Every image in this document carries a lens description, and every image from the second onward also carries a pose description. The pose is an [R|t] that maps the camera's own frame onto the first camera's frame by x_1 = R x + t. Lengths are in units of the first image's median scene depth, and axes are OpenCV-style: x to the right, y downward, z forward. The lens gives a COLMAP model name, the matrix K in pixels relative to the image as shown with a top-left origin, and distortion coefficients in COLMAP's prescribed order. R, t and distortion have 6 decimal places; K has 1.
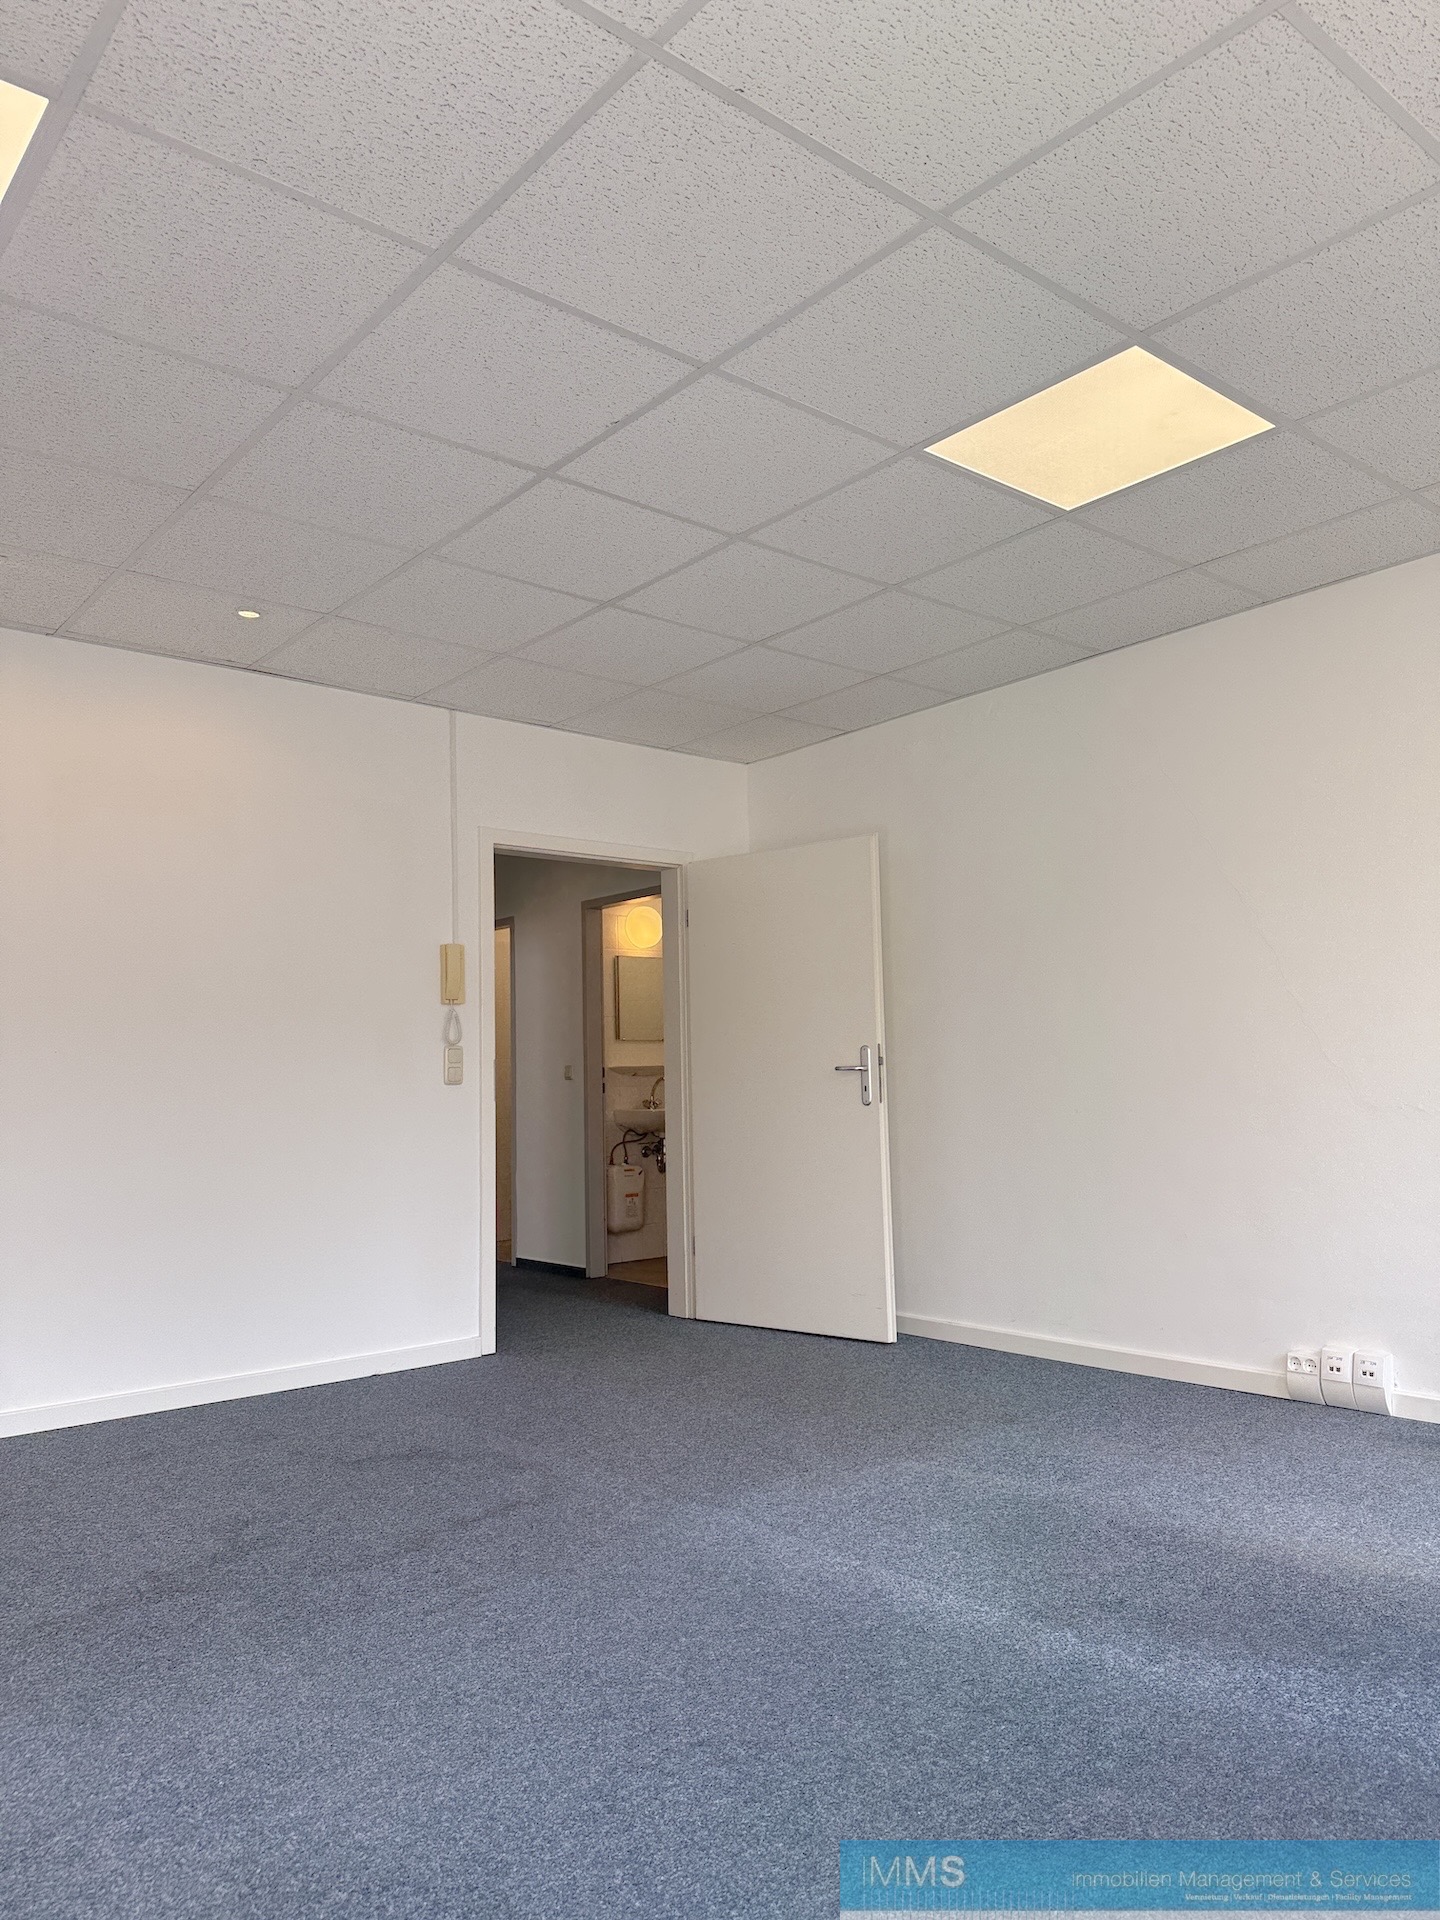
lens RADIAL K [[1353.0, 0, 716.9], [0, 1353.0, 964.5], [0, 0, 1]] dist [0.028792, -0.031478]
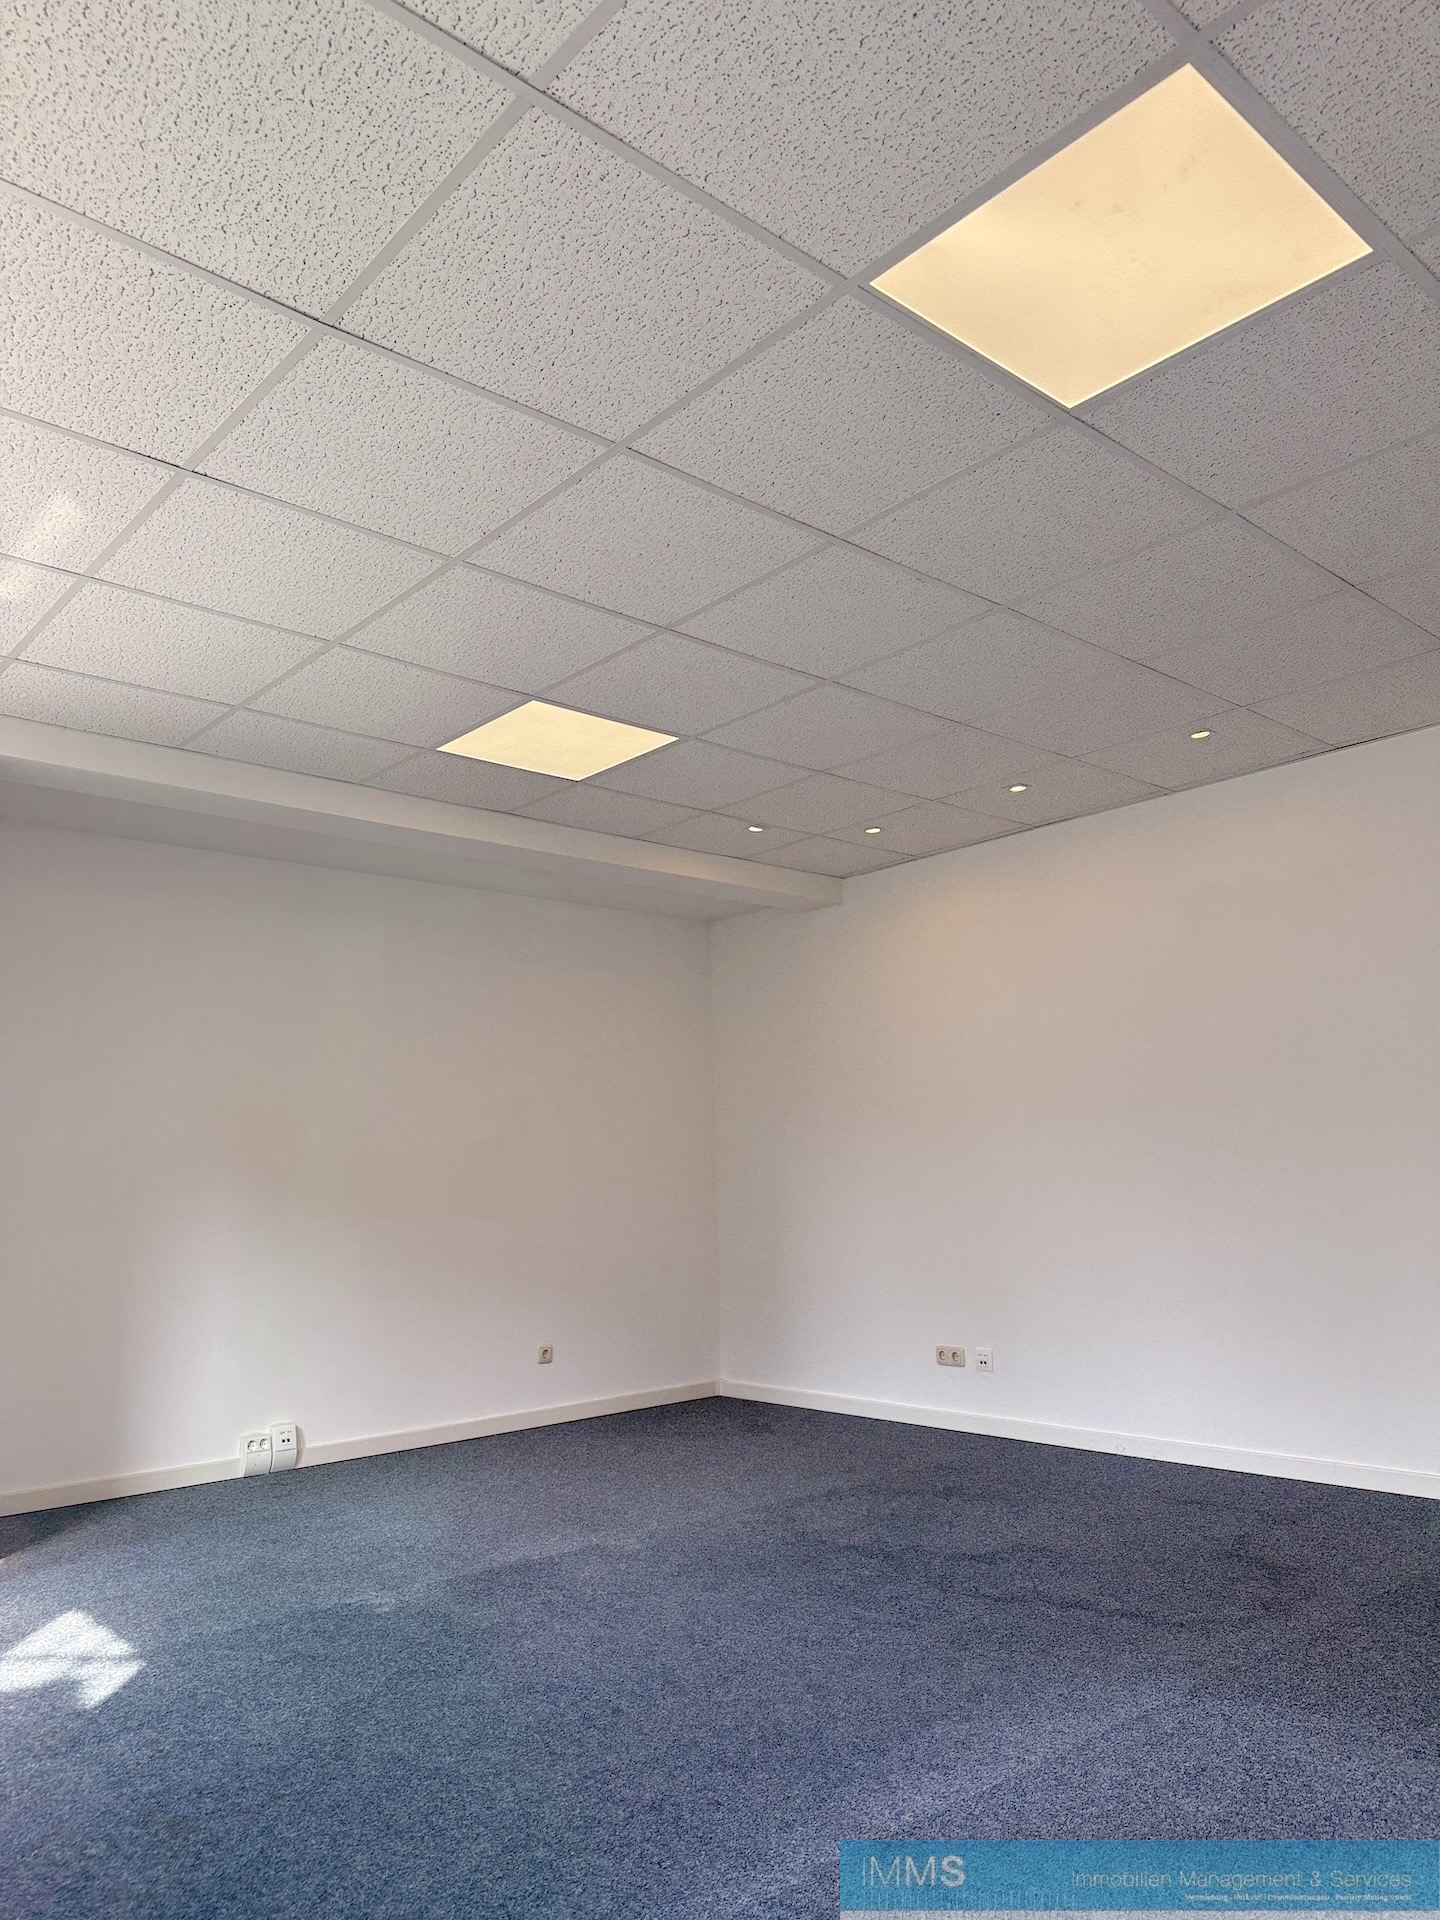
lens RADIAL K [[1353.0, 0, 716.9], [0, 1353.0, 964.5], [0, 0, 1]] dist [0.028792, -0.031478]
pose [[0.030538, -0.142898, -0.989266, 1.032915], [0.117239, 0.983408, -0.138433, 0.040490], [0.992634, -0.111753, 0.046784, 0.822438]]
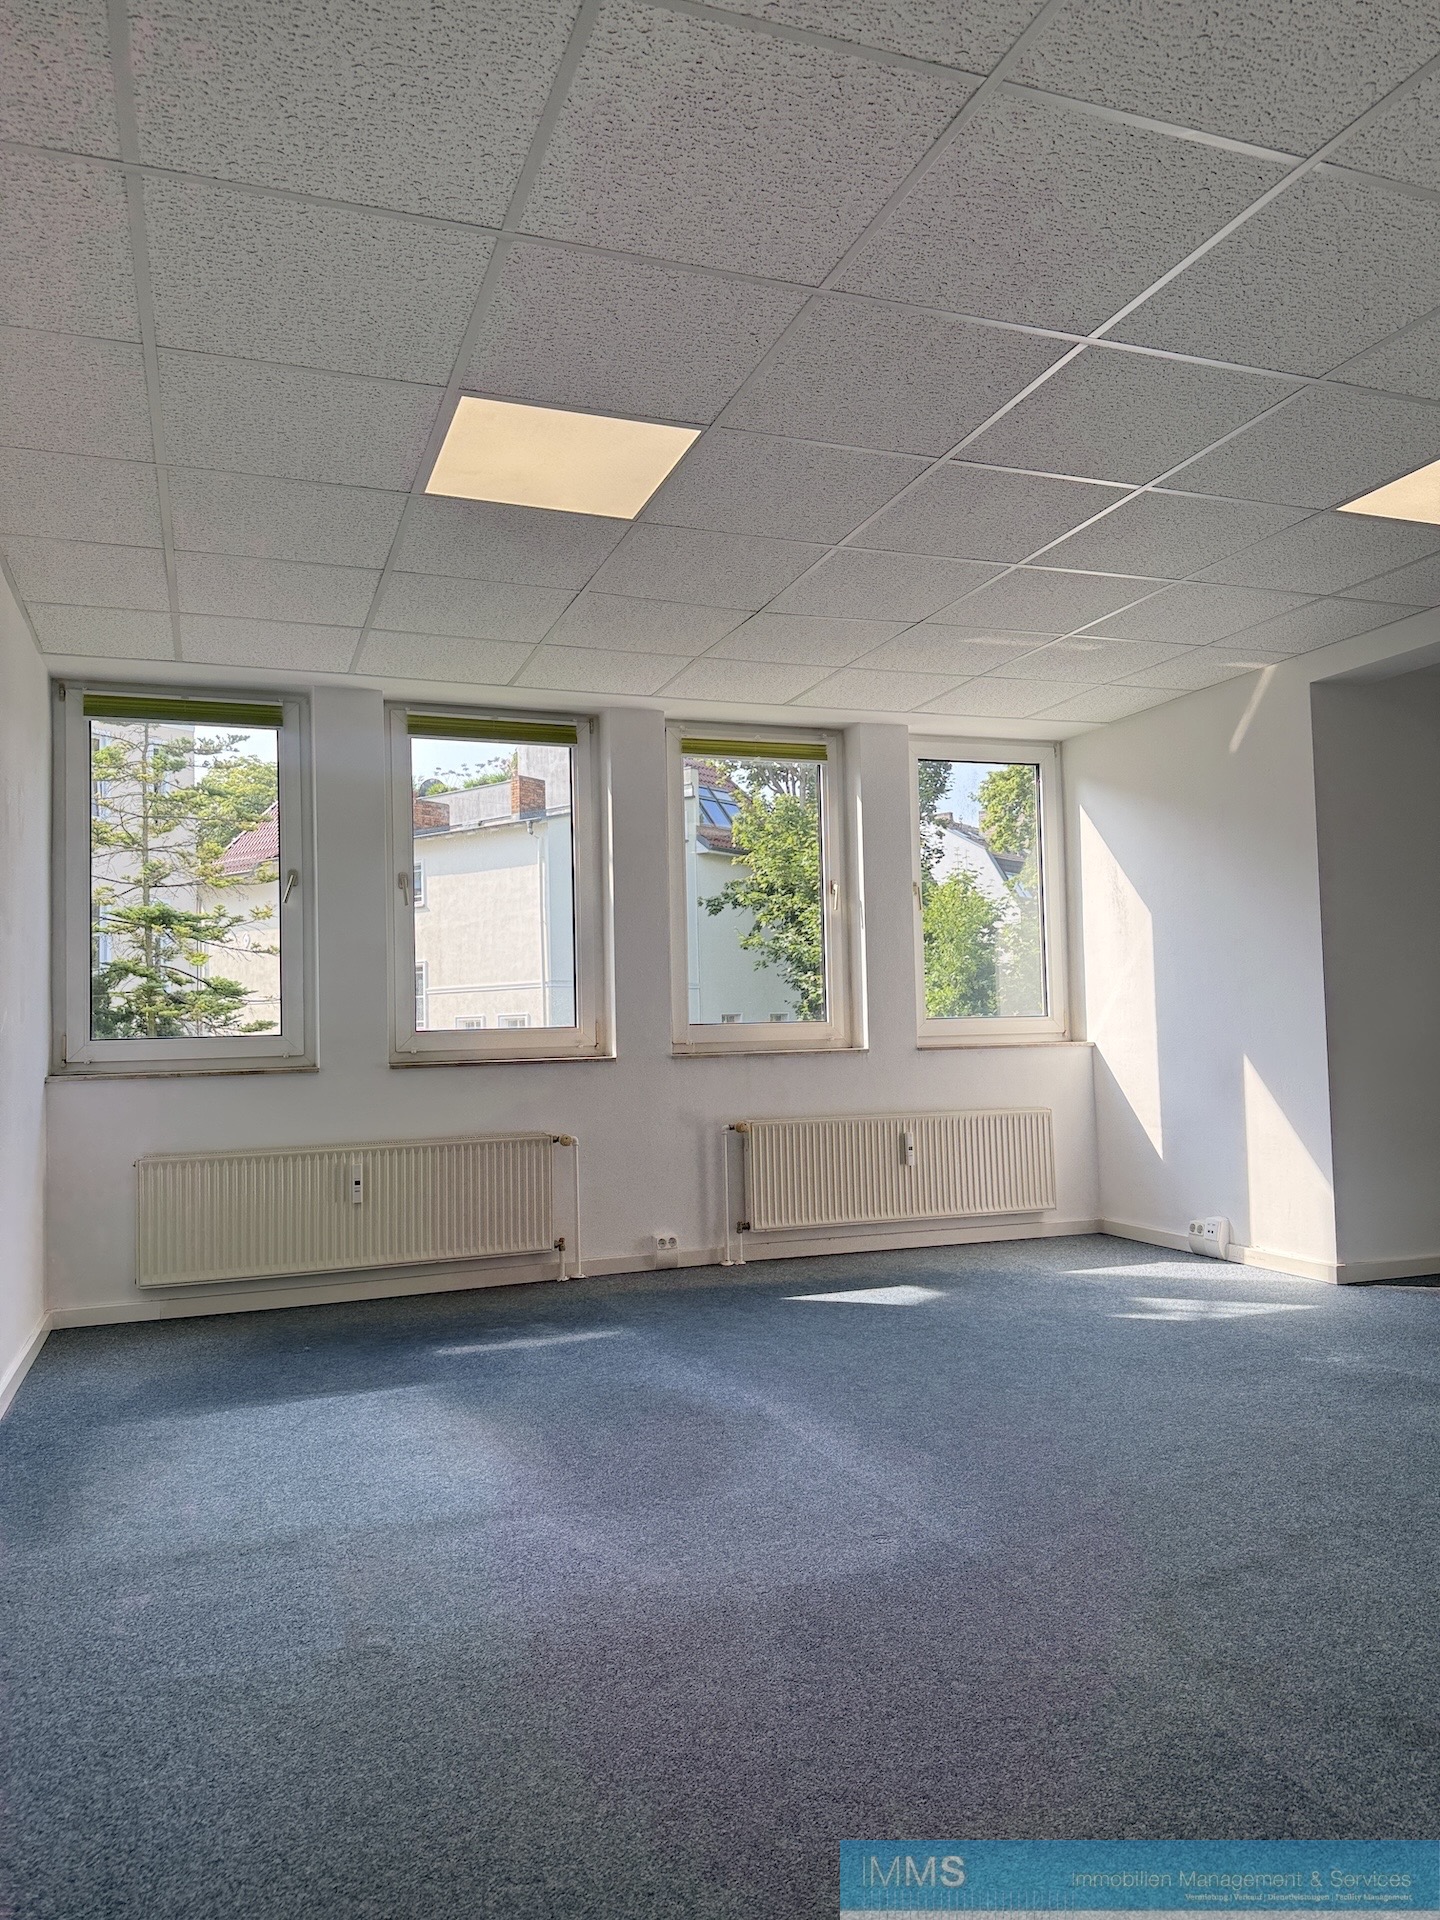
lens RADIAL K [[1356.5, 0, 728.9], [0, 1356.5, 959.6], [0, 0, 1]] dist [0.059198, -0.078334]
pose [[-0.943819, 0.061764, 0.324640, -0.197548], [0.016830, 0.990088, -0.139439, 0.177181], [-0.330034, -0.126142, -0.935503, 2.175198]]
